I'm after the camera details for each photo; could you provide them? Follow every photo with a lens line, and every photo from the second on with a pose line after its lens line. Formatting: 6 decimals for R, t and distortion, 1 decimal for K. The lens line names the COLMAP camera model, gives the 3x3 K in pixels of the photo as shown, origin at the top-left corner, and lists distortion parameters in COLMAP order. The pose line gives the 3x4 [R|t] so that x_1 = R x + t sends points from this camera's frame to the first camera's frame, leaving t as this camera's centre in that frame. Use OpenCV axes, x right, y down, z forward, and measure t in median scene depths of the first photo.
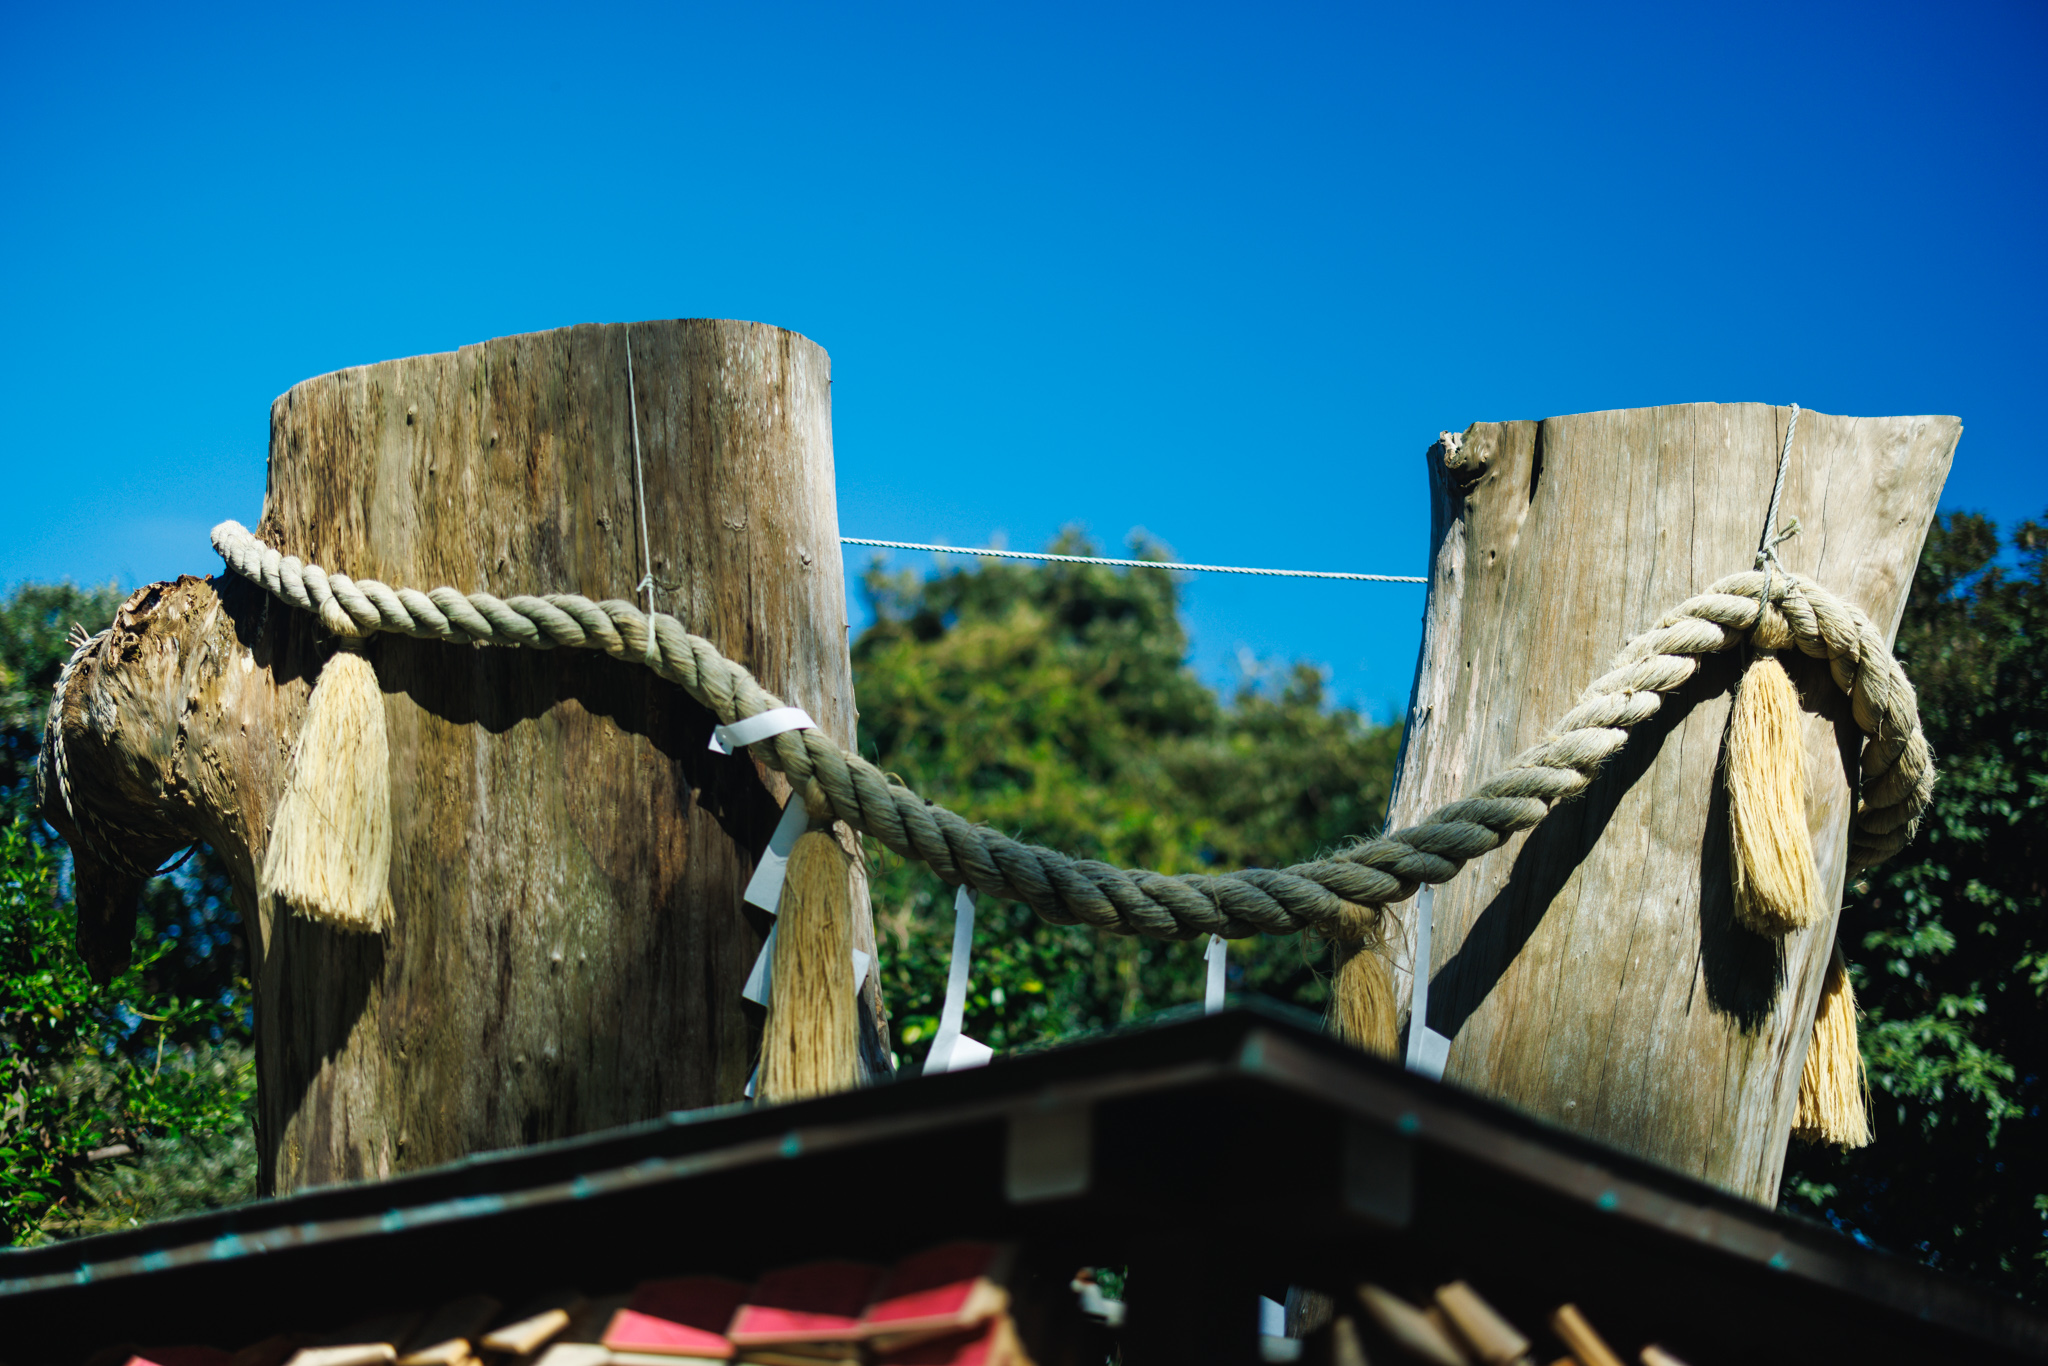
lens RADIAL K [[2867.5, 0, 1010.3], [0, 2867.5, 677.8], [0, 0, 1]] dist [0.019160, 0.021052]
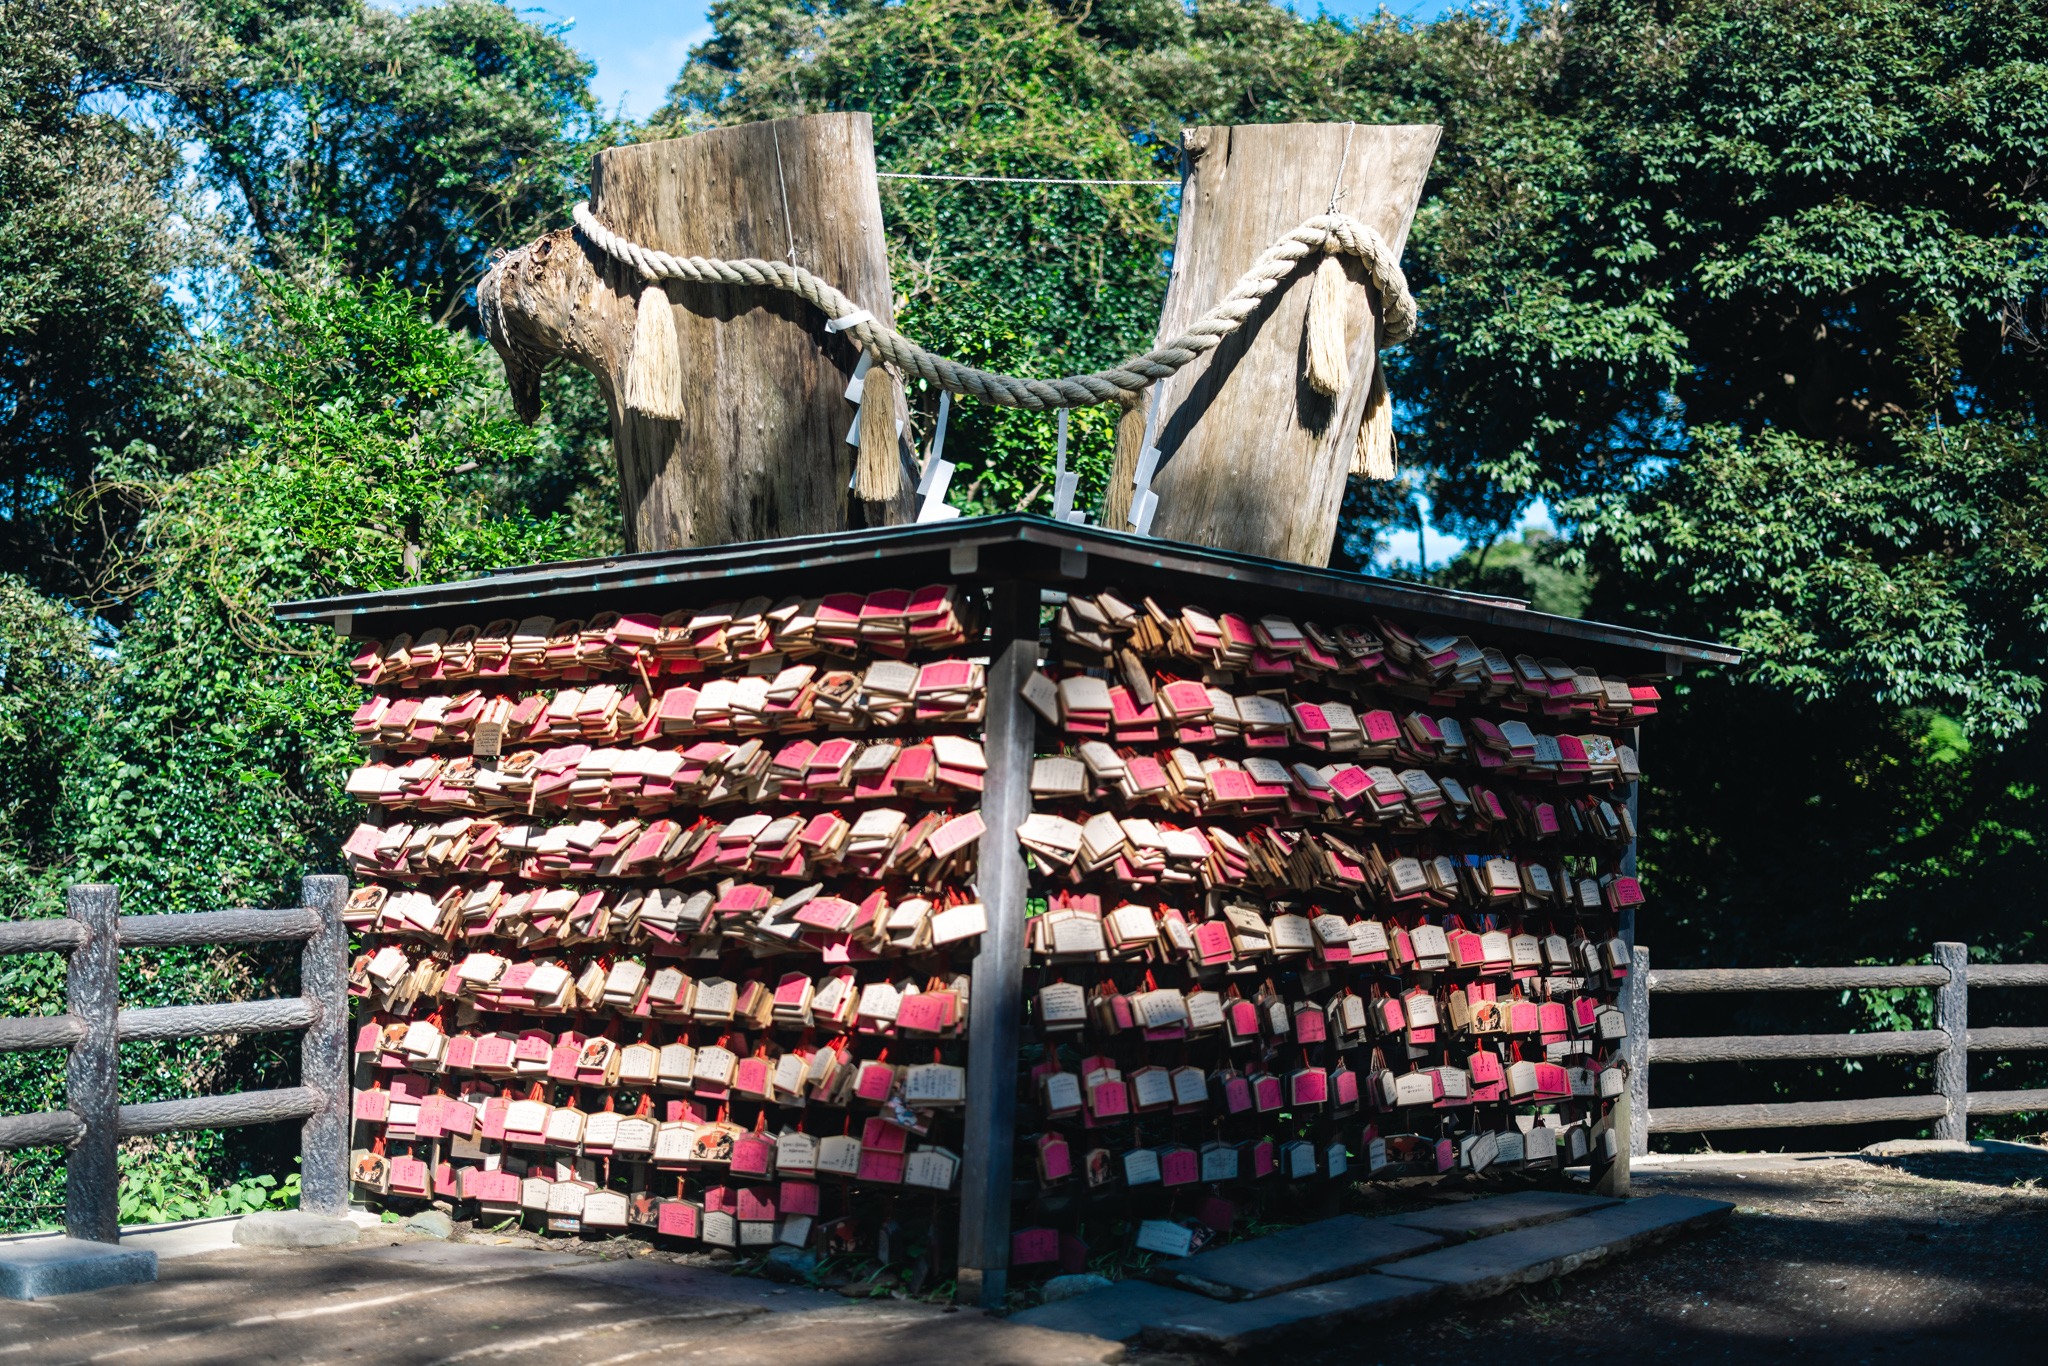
lens RADIAL K [[2867.5, 0, 1010.3], [0, 2867.5, 677.8], [0, 0, 1]] dist [0.019160, 0.021052]
pose [[0.999373, -0.028142, -0.021470, 0.069834], [0.033233, 0.954792, 0.295411, -0.341889], [0.012186, -0.295939, 0.955129, -1.085167]]
